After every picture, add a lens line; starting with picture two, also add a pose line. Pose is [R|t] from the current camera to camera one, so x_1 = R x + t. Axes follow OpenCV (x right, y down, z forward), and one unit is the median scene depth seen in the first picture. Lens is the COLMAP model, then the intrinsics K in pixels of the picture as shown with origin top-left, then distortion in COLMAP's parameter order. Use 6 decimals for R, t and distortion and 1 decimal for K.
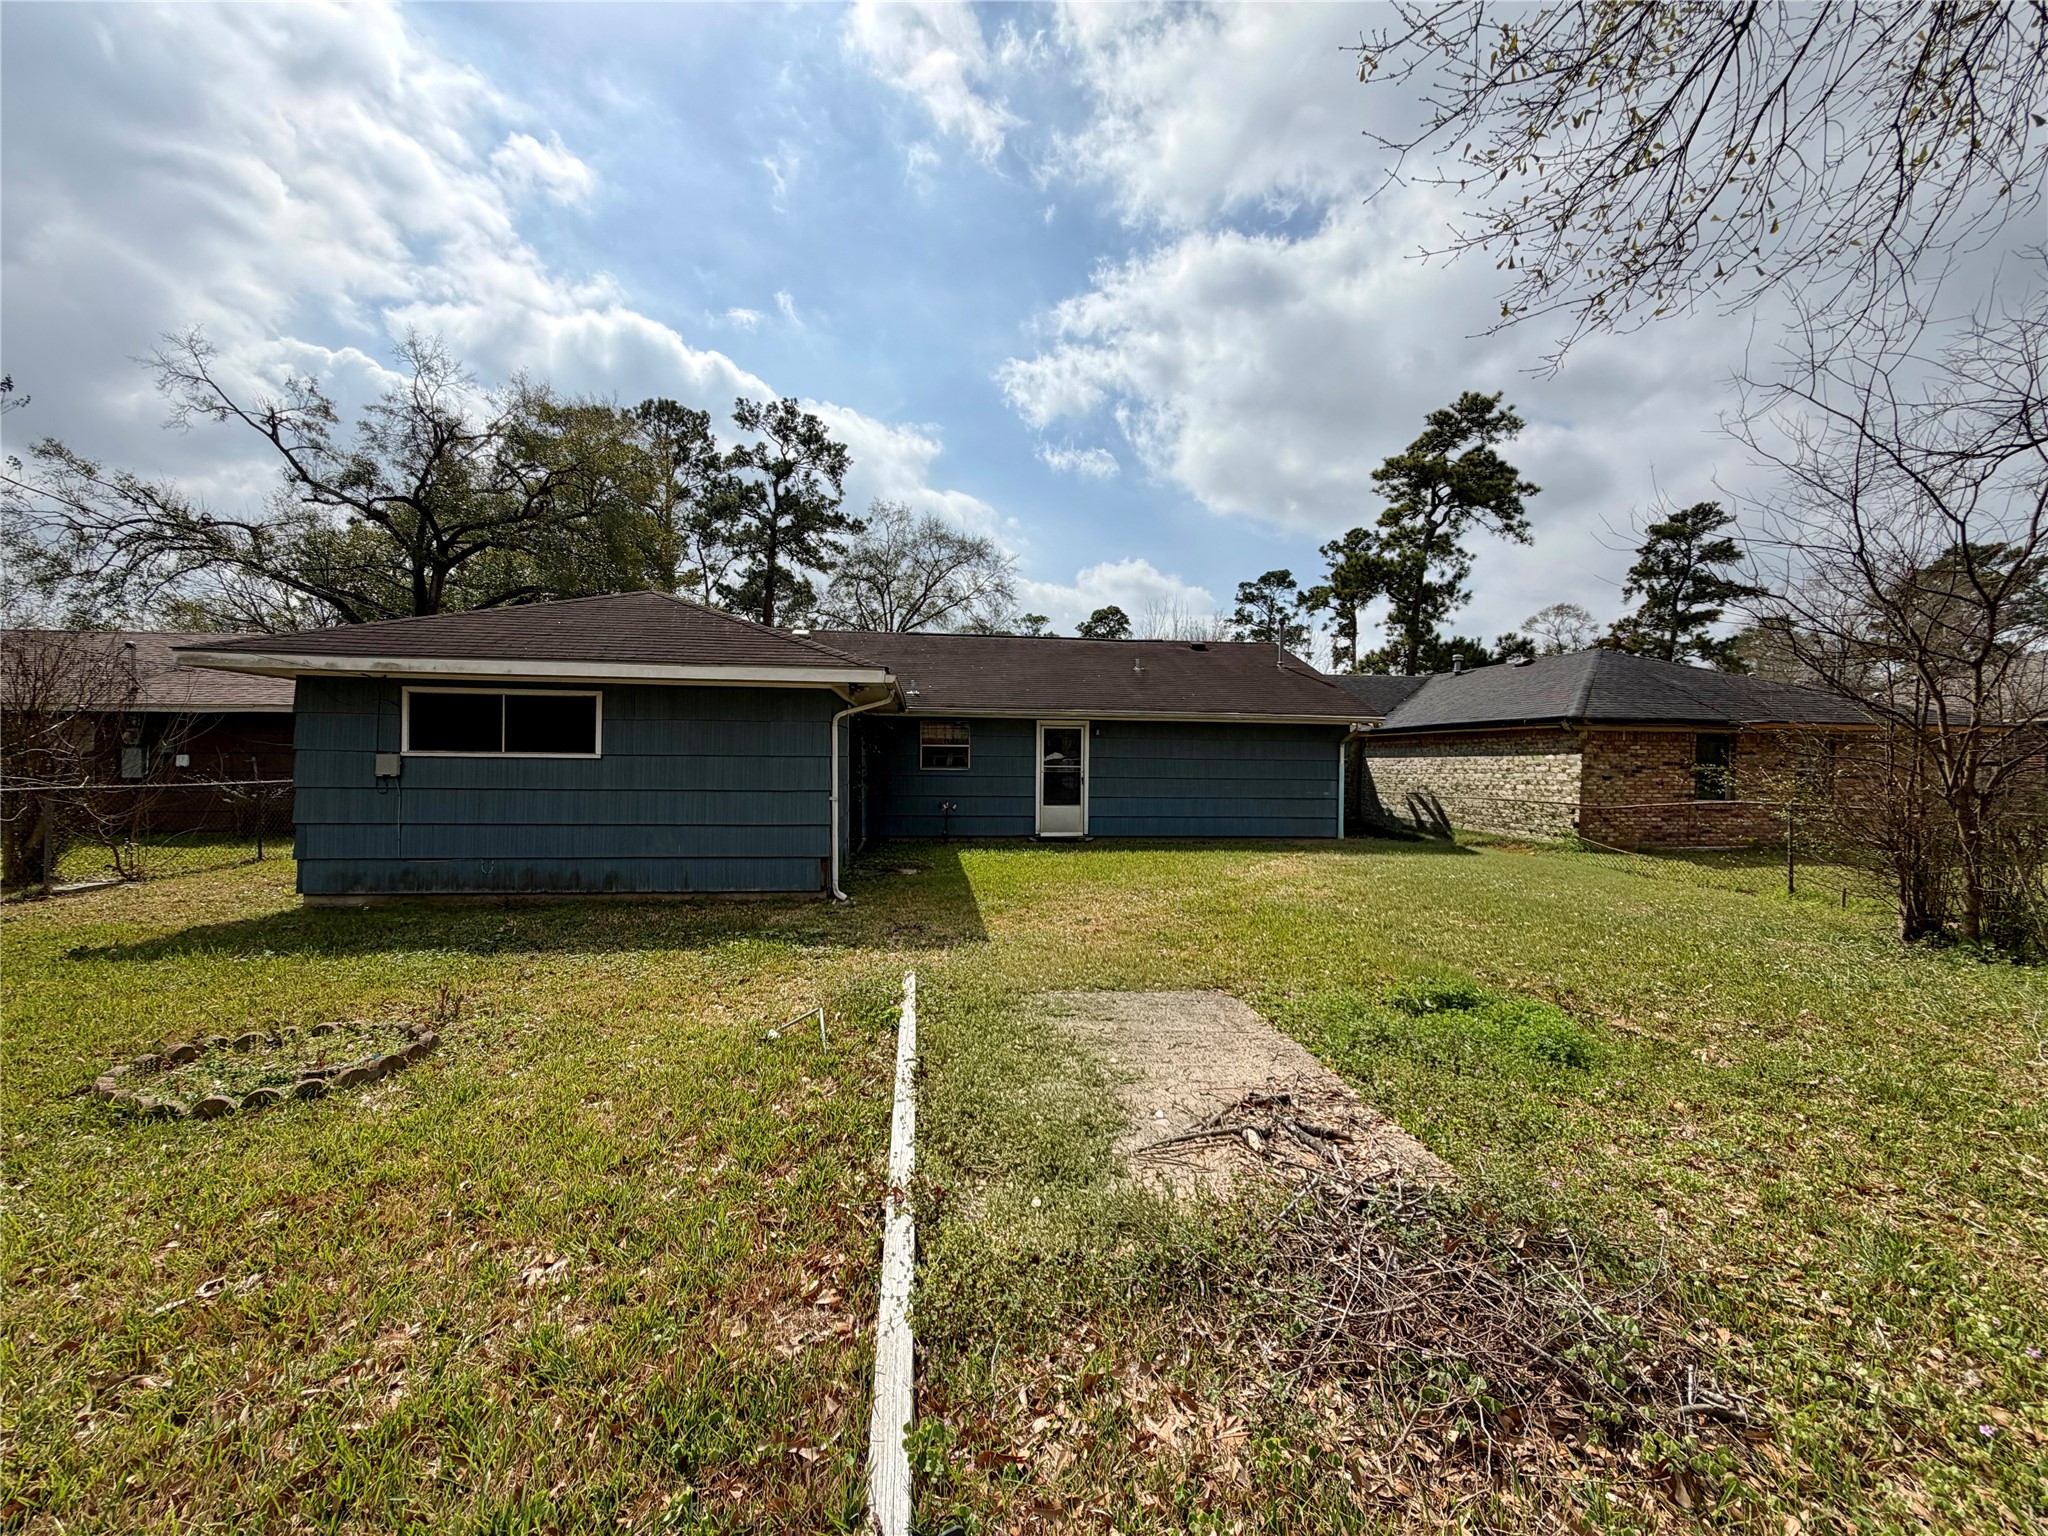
lens RADIAL K [[814.8, 0, 1026.2], [0, 814.8, 763.7], [0, 0, 1]] dist [-0.004382, 0.001736]
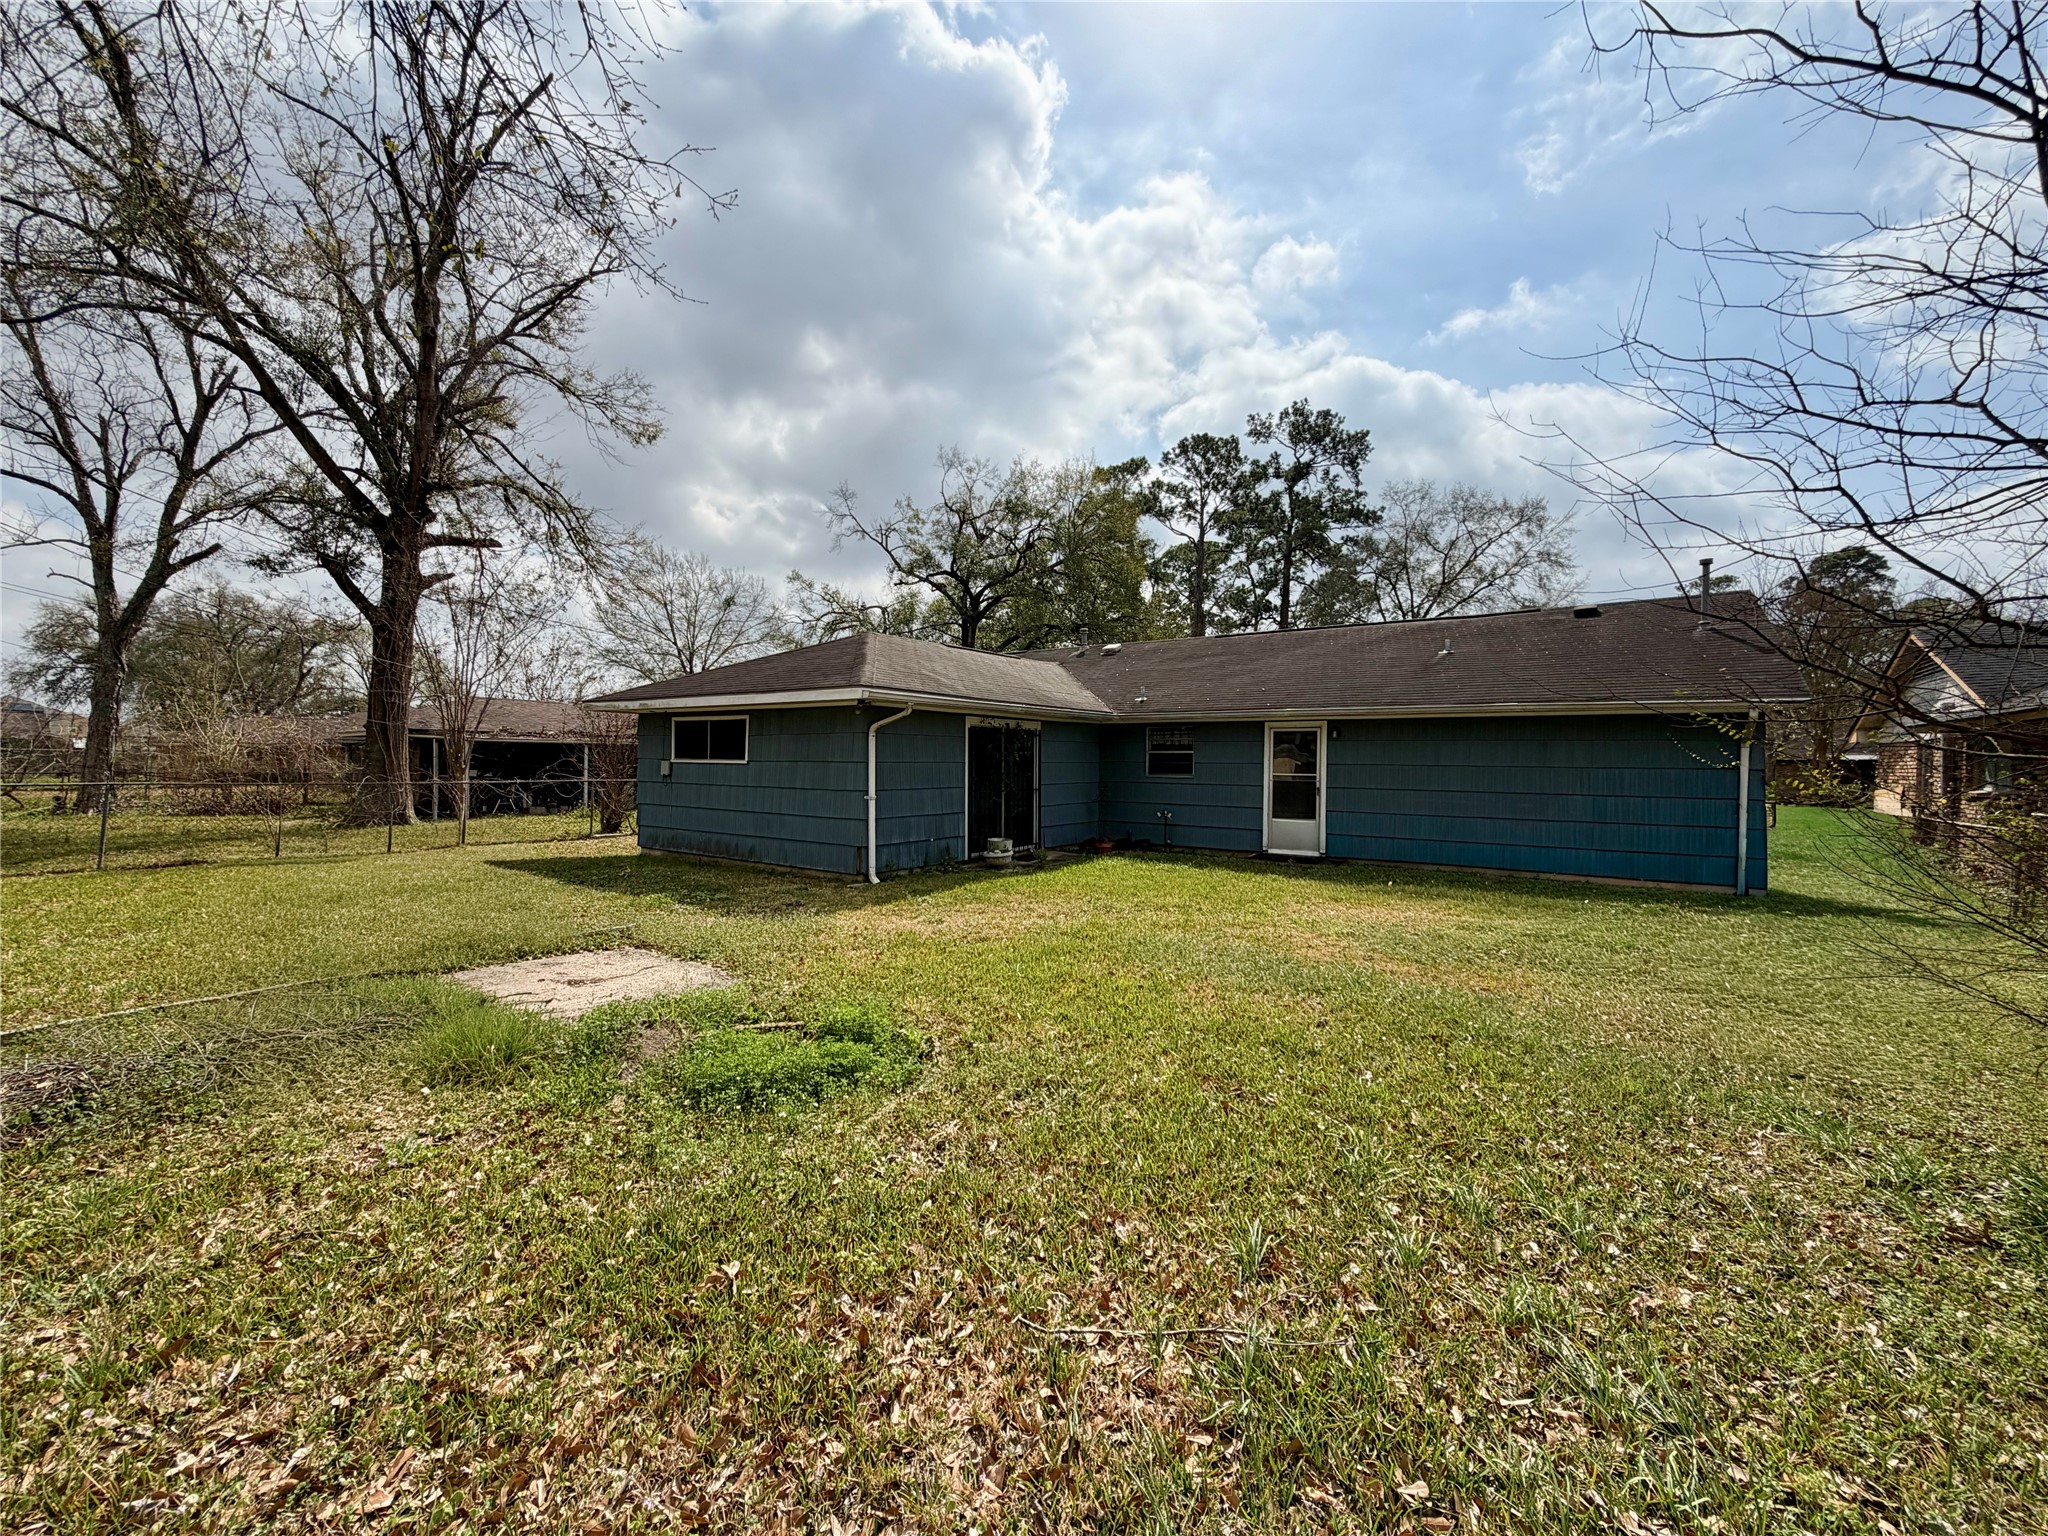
lens RADIAL K [[814.8, 0, 1019.4], [0, 814.8, 766.1], [0, 0, 1]] dist [-0.004382, 0.001736]
pose [[0.737592, 0.002201, -0.675243, 0.123666], [-0.007027, 0.999966, -0.004416, 0.000126], [0.675210, 0.008002, 0.737582, 0.048476]]
